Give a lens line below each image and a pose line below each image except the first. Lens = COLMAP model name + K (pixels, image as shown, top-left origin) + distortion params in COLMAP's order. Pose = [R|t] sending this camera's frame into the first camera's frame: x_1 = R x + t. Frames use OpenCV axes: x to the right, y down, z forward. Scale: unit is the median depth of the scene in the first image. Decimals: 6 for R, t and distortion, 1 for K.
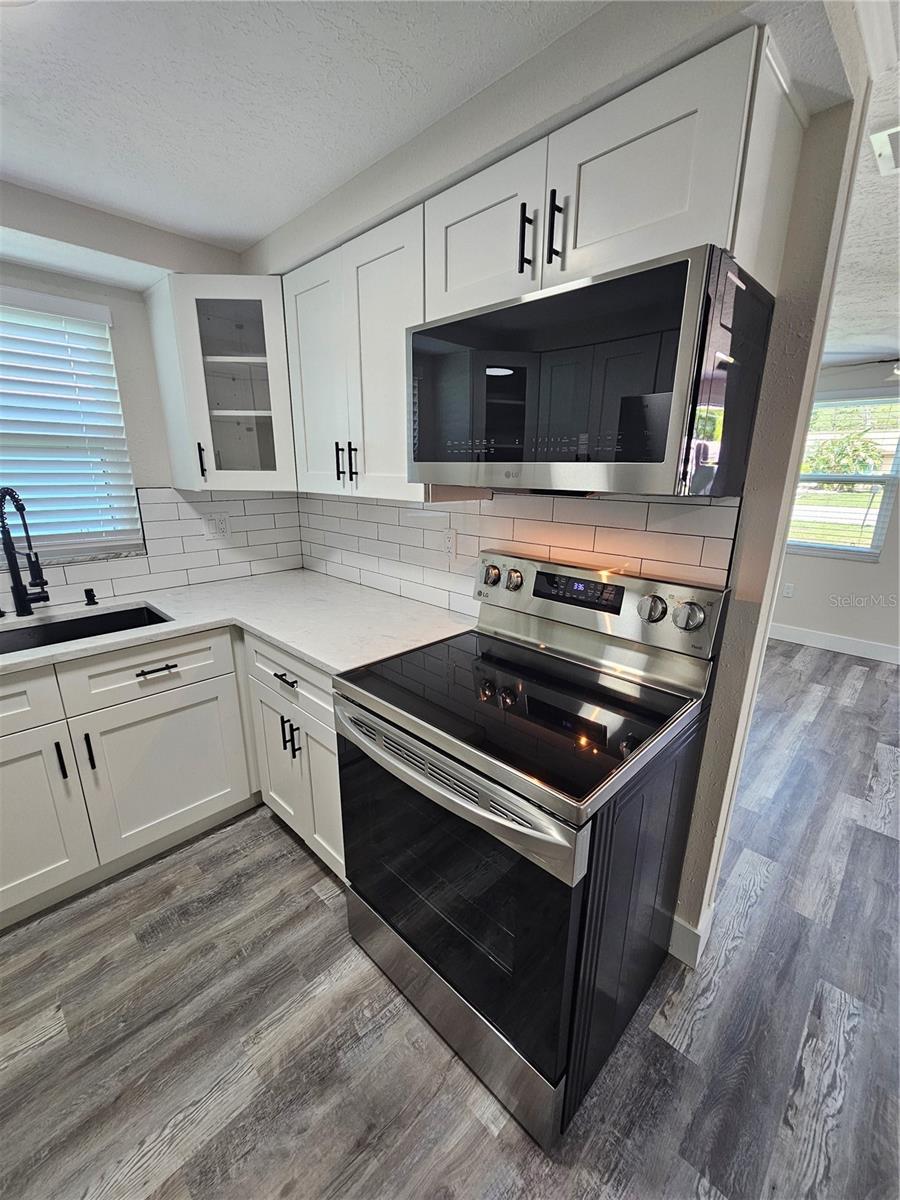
lens RADIAL K [[489.8, 0, 451.7], [0, 489.8, 607.9], [0, 0, 1]] dist [-0.002309, 0.000582]
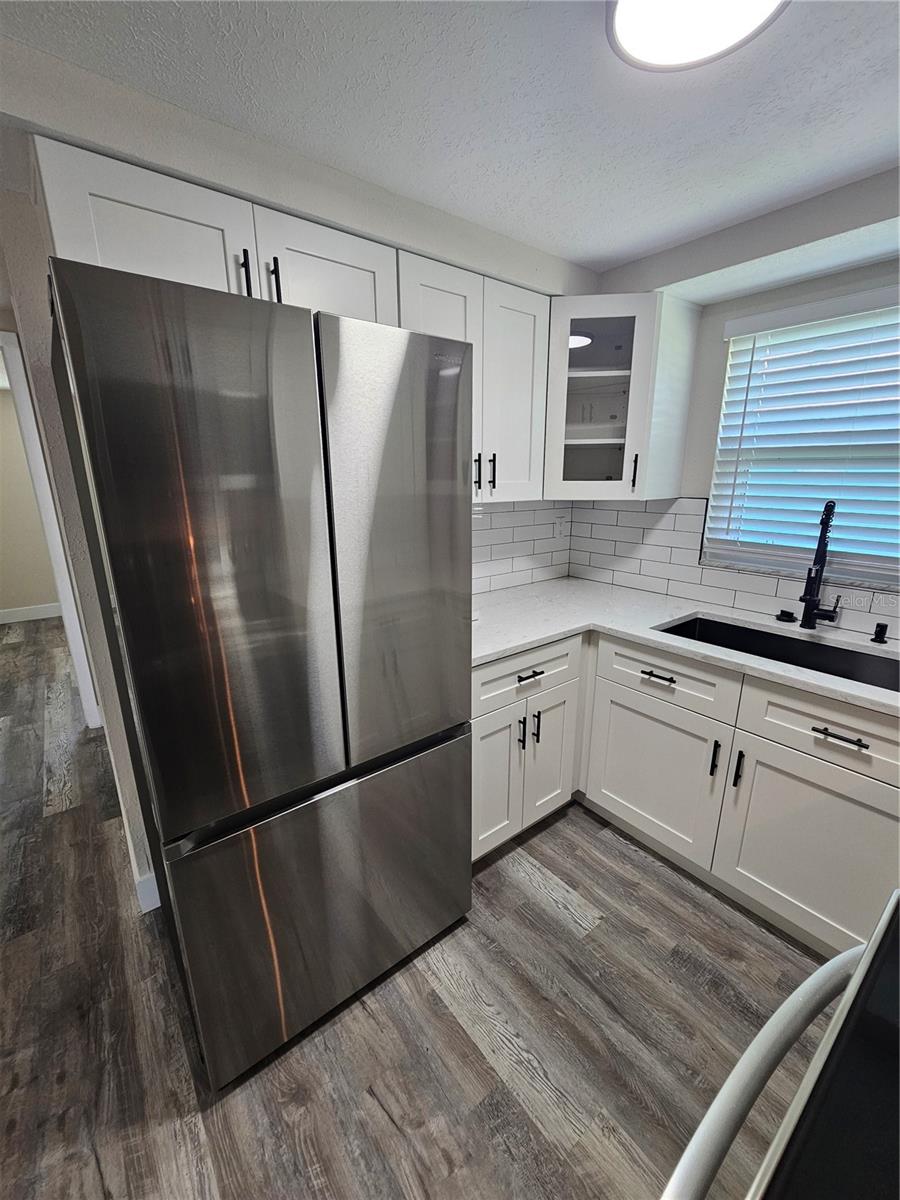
lens RADIAL K [[489.8, 0, 454.6], [0, 489.8, 610.1], [0, 0, 1]] dist [-0.002309, 0.000582]
pose [[-0.126605, 0.260217, -0.957214, 0.189954], [-0.271453, 0.919055, 0.285747, -0.125801], [0.954088, 0.296015, -0.045720, 0.409394]]
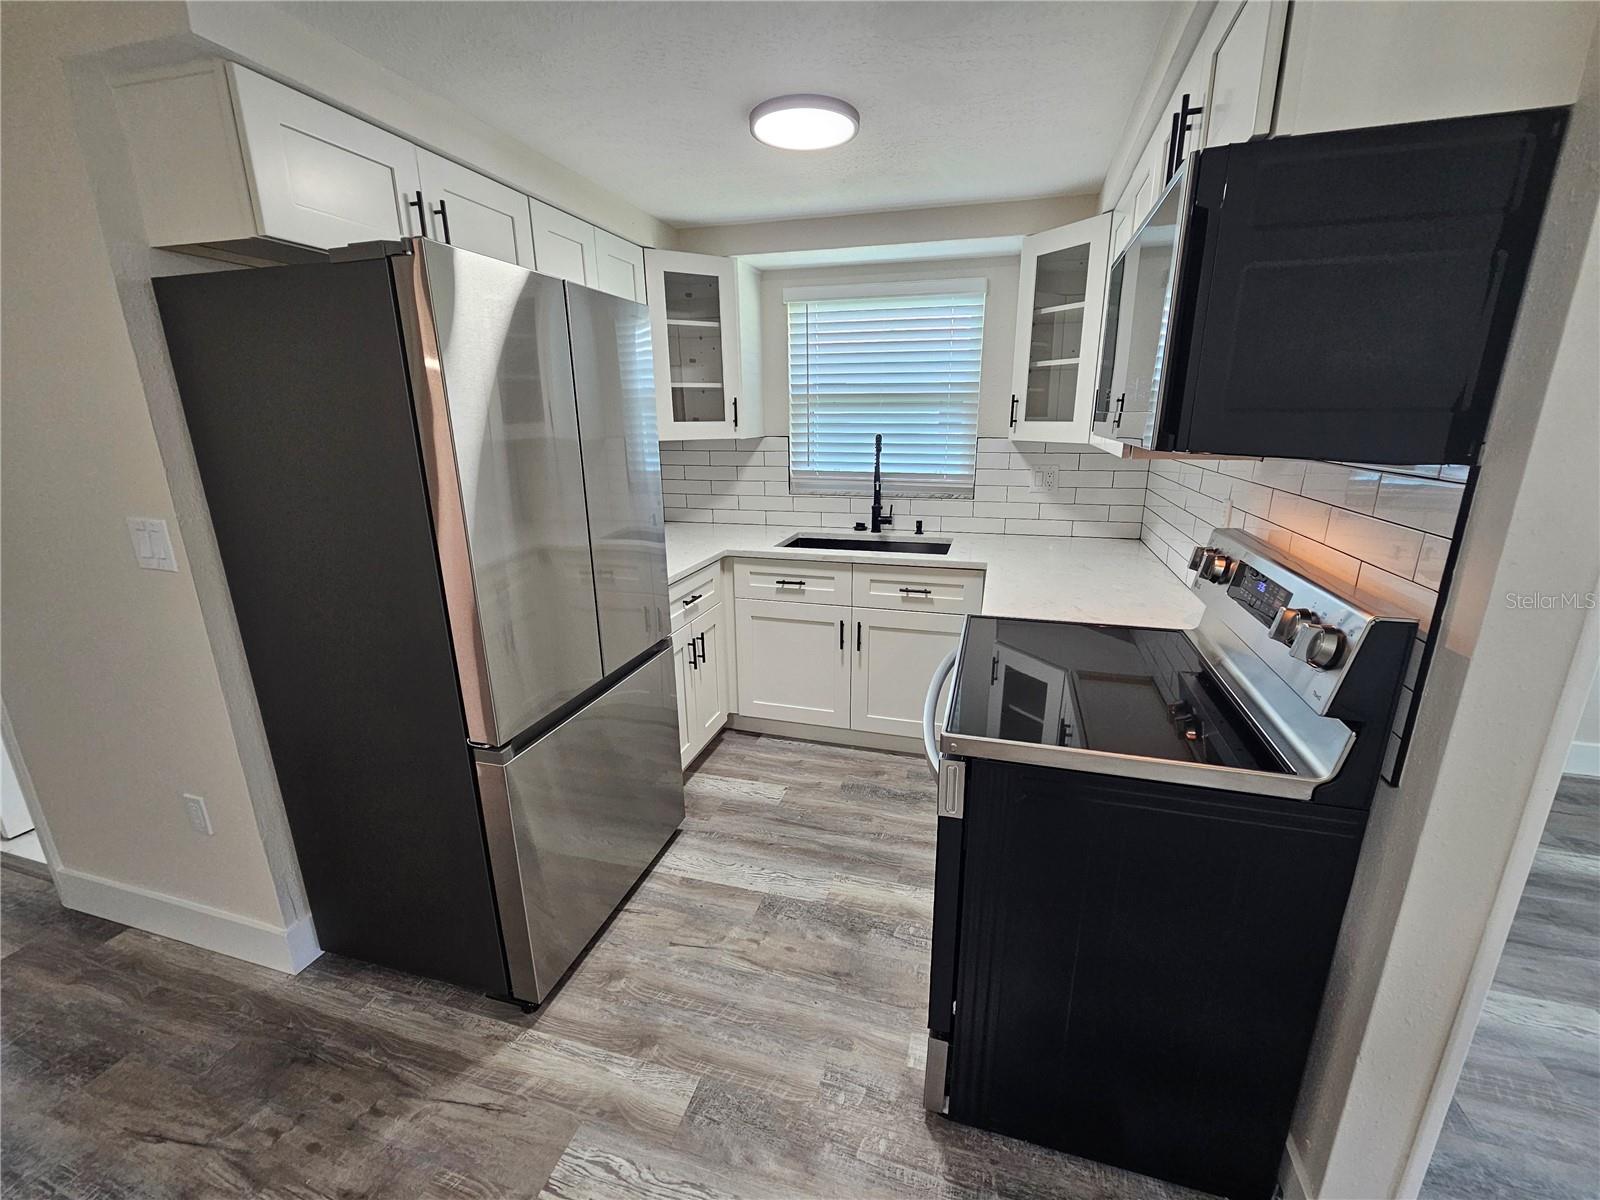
lens RADIAL K [[653.1, 0, 816.7], [0, 653.1, 595.0], [0, 0, 1]] dist [-0.002309, 0.000582]
pose [[0.480261, 0.223345, -0.848214, 0.658609], [-0.234702, 0.964498, 0.121075, 0.002905], [0.845142, 0.140930, 0.515630, -0.006977]]
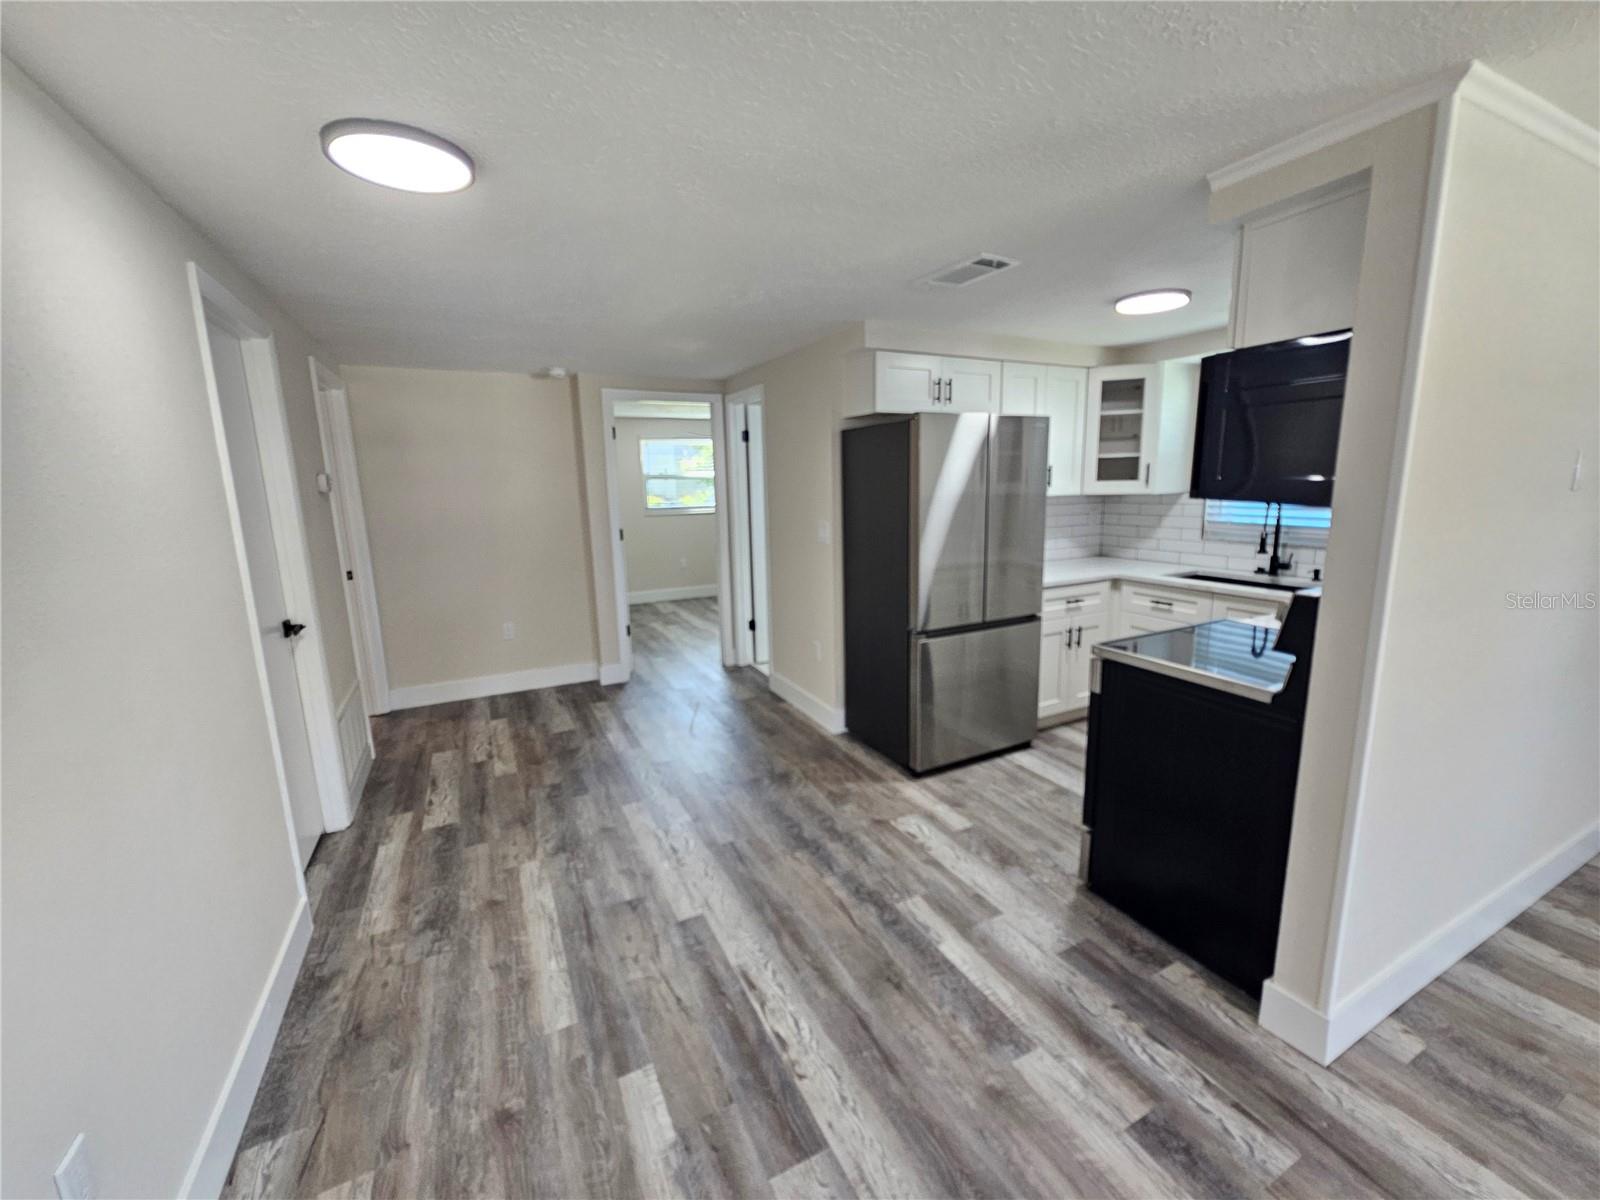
lens RADIAL K [[653.1, 0, 811.5], [0, 653.1, 593.7], [0, 0, 1]] dist [-0.002309, 0.000582]
pose [[-0.315331, 0.162996, -0.934879, 1.641239], [-0.245358, 0.937639, 0.246235, -0.092010], [0.916715, 0.307026, -0.255674, 0.289491]]
